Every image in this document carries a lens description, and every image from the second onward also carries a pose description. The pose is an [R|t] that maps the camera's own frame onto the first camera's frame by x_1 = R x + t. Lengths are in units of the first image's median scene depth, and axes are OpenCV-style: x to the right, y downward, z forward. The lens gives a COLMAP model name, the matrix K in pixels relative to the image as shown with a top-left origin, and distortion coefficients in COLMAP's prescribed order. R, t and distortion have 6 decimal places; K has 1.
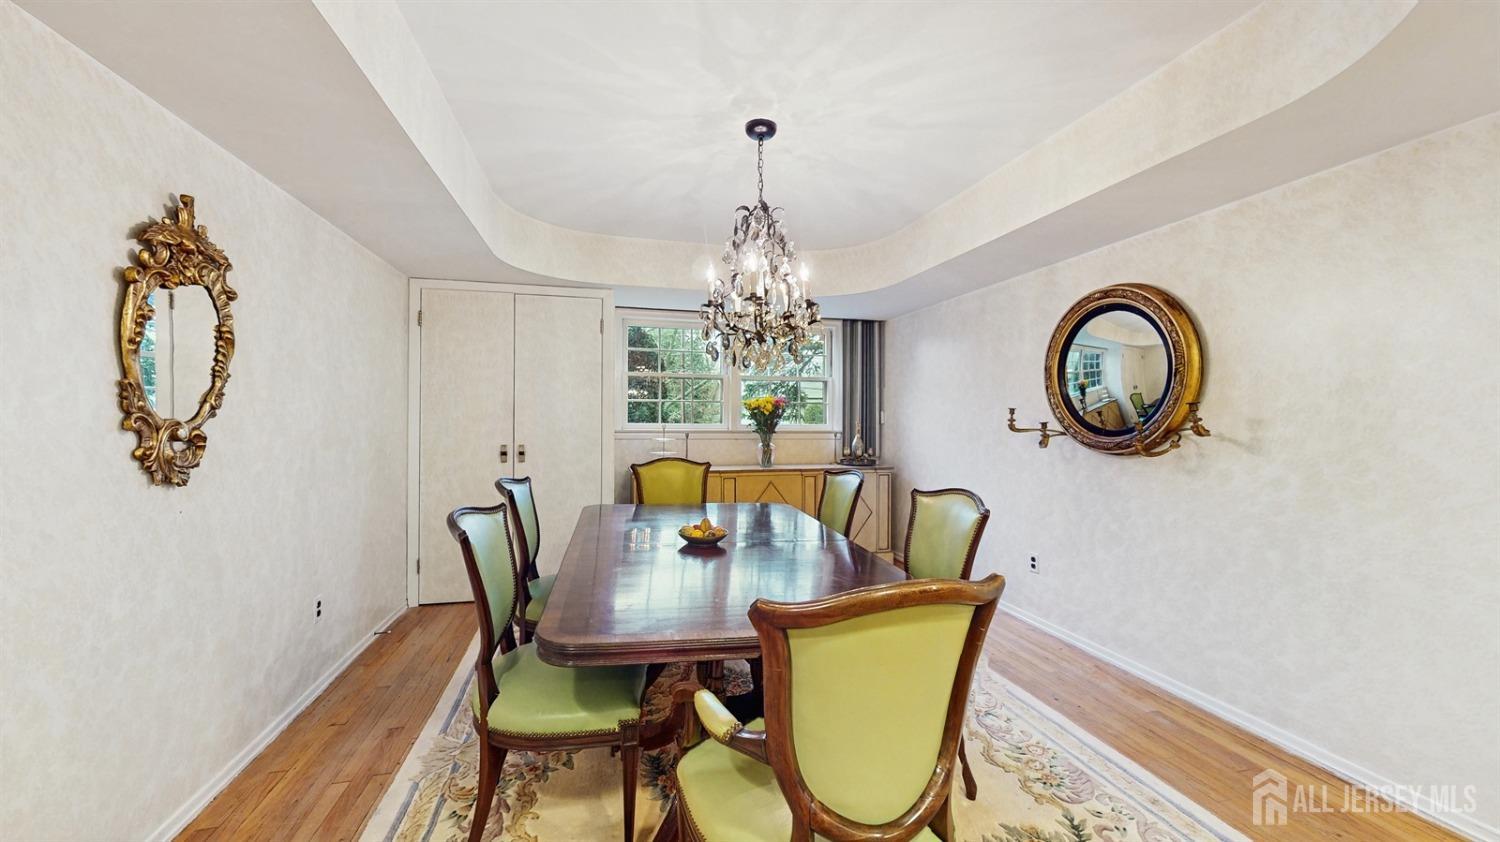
lens RADIAL K [[556.9, 0, 749.2], [0, 556.9, 415.2], [0, 0, 1]] dist [0.000171, -0.000106]
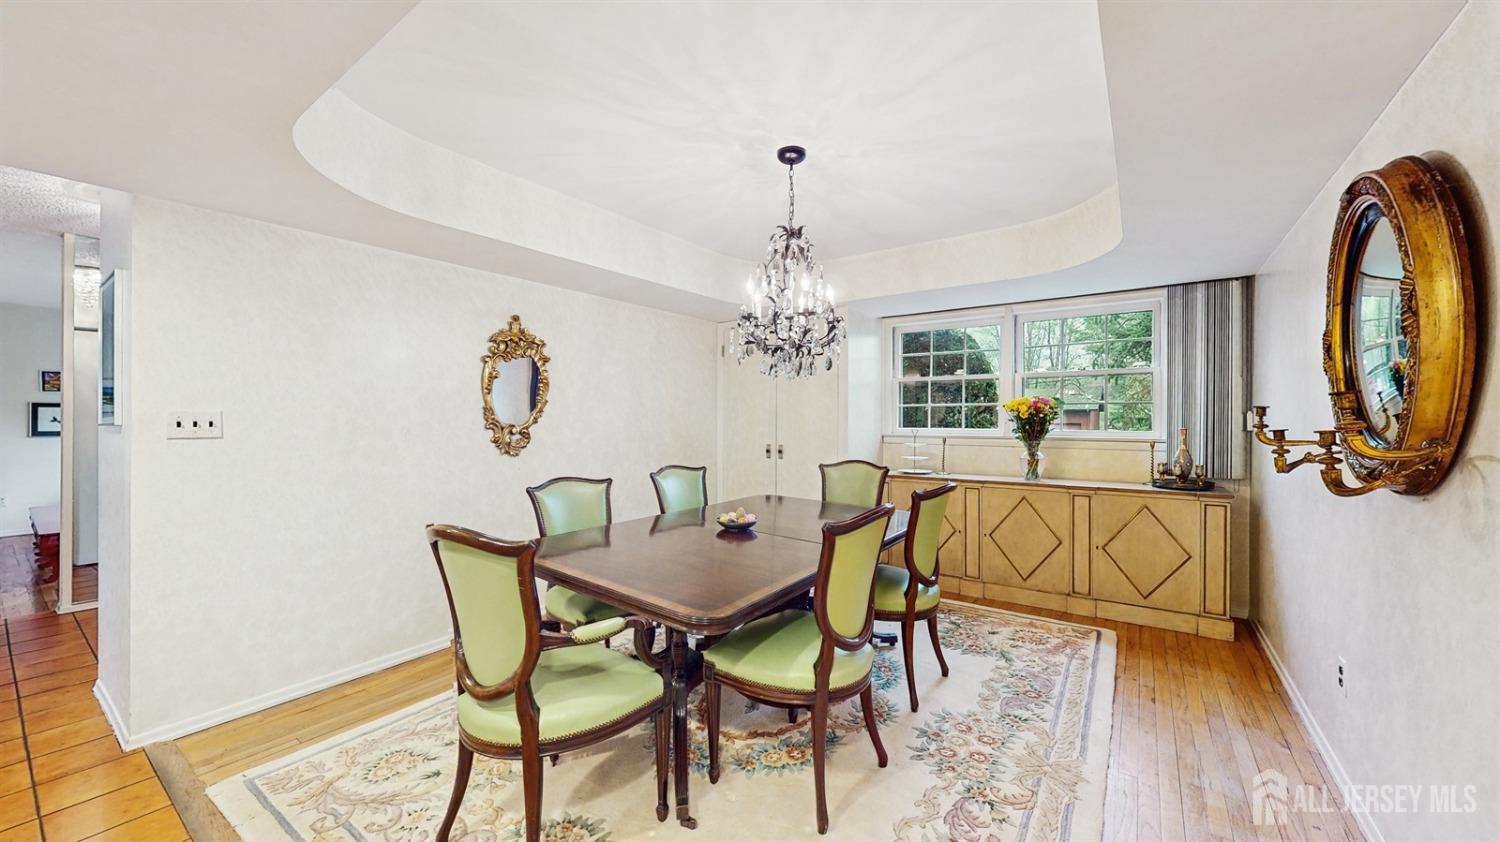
lens RADIAL K [[556.9, 0, 742.2], [0, 556.9, 424.1], [0, 0, 1]] dist [0.000171, -0.000106]
pose [[0.636426, 0.000017, -0.771338, 0.933905], [0.005545, 0.999974, 0.004597, 0.002898], [0.771318, -0.007203, 0.636409, 0.279432]]
